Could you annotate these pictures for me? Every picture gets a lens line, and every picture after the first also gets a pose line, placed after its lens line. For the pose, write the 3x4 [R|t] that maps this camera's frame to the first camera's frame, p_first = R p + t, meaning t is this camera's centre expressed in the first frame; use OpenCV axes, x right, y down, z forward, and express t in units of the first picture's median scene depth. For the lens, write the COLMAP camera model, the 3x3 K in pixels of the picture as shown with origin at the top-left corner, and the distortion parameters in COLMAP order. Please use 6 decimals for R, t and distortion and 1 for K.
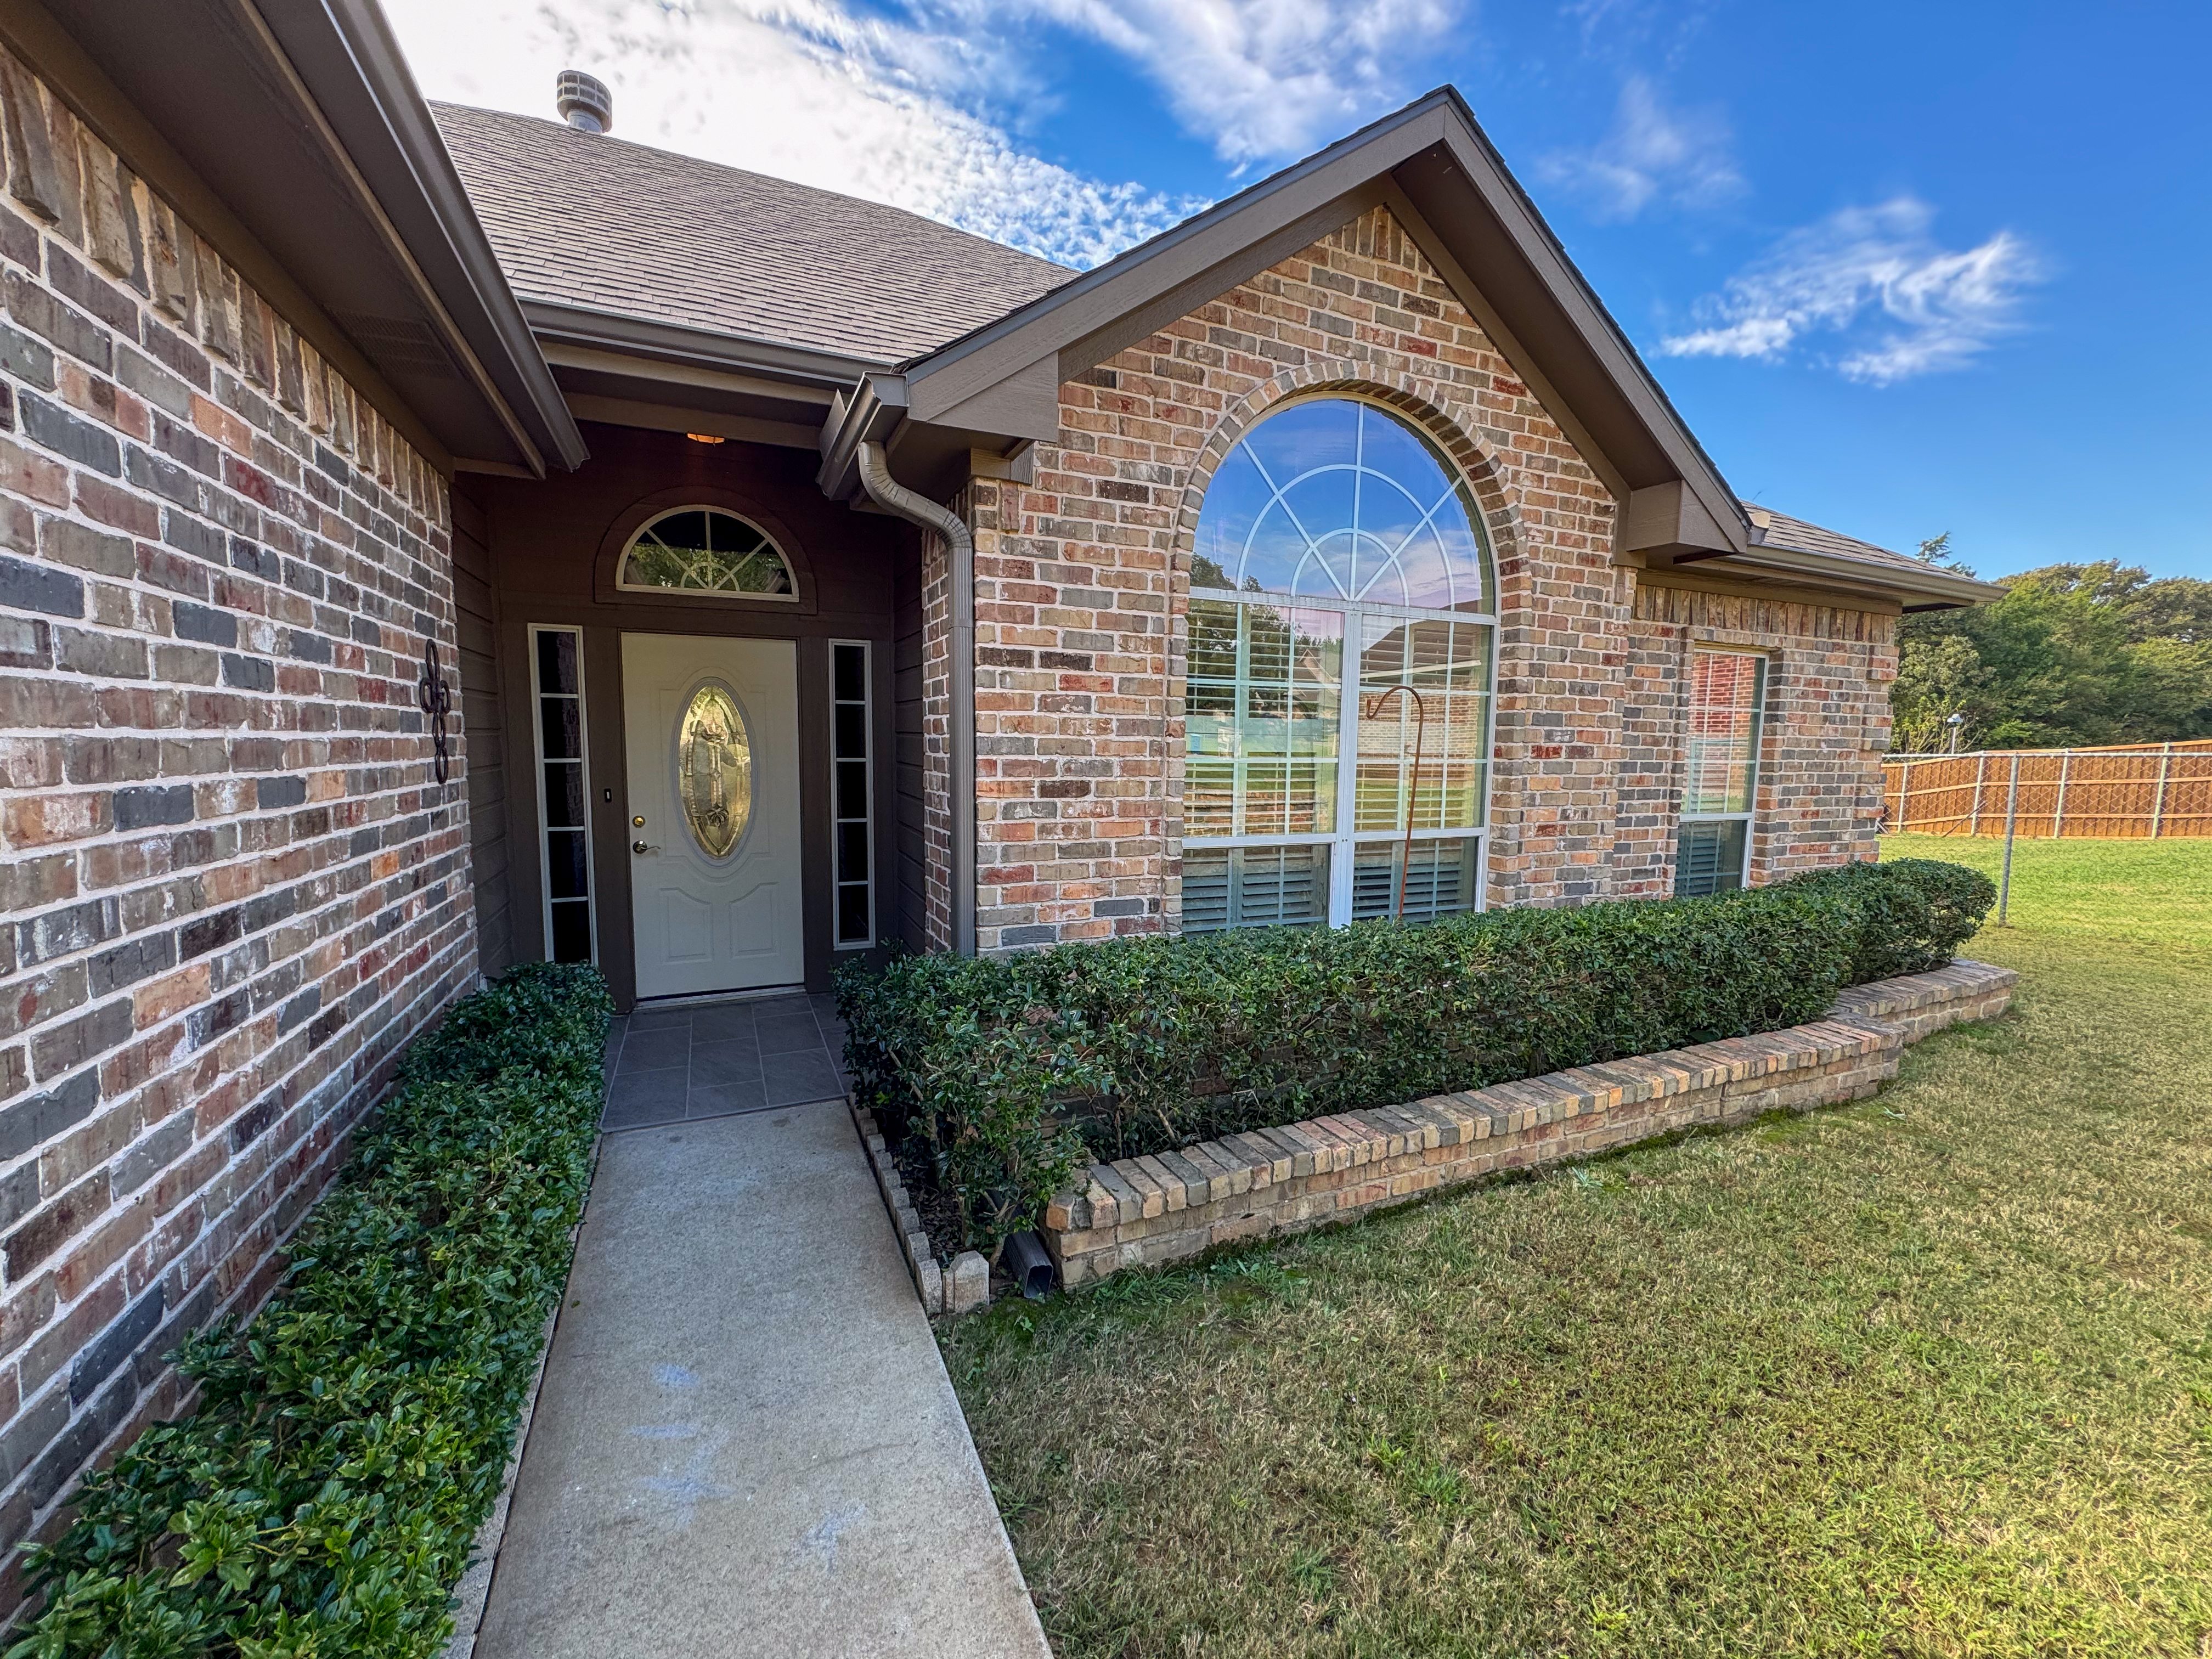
lens RADIAL K [[881.2, 0, 1112.3], [0, 881.2, 827.3], [0, 0, 1]] dist [-0.003264, 0.000546]
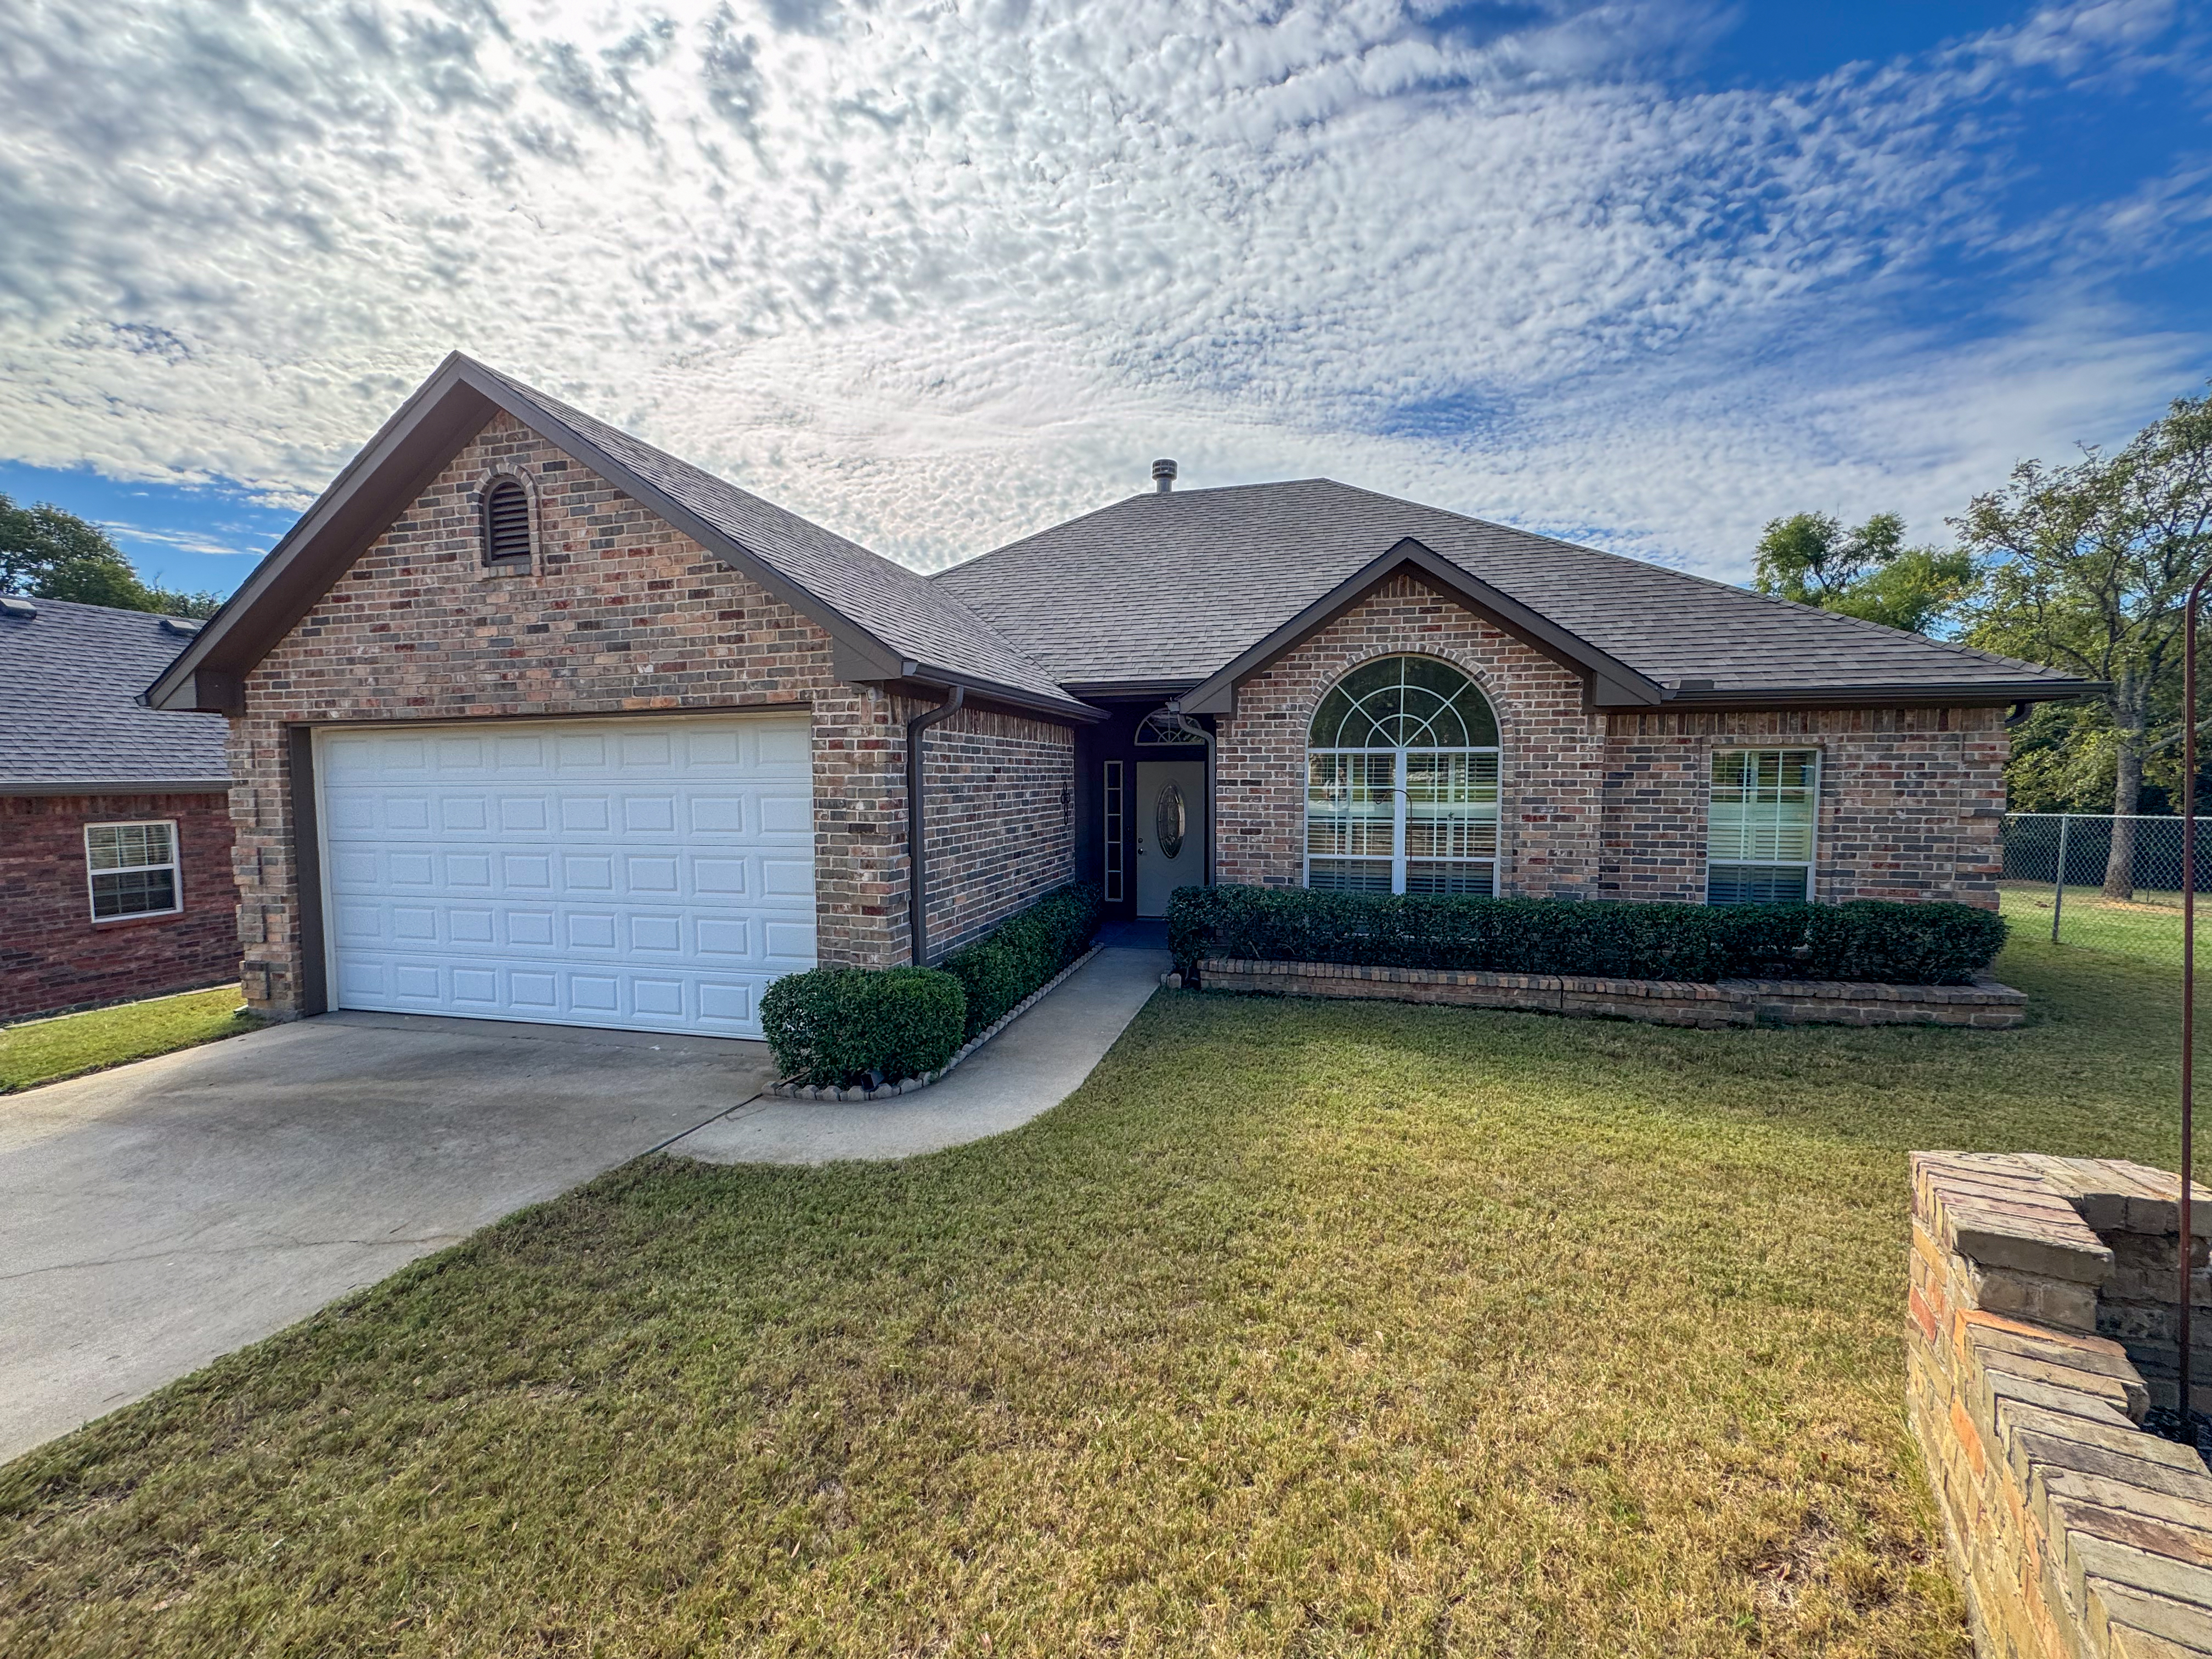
lens RADIAL K [[881.2, 0, 1101.1], [0, 881.2, 831.5], [0, 0, 1]] dist [-0.003264, 0.000546]
pose [[0.784479, 0.026459, -0.619590, 1.189251], [-0.047687, 0.998705, -0.017730, 0.022401], [0.618319, 0.043456, 0.784725, -1.285224]]
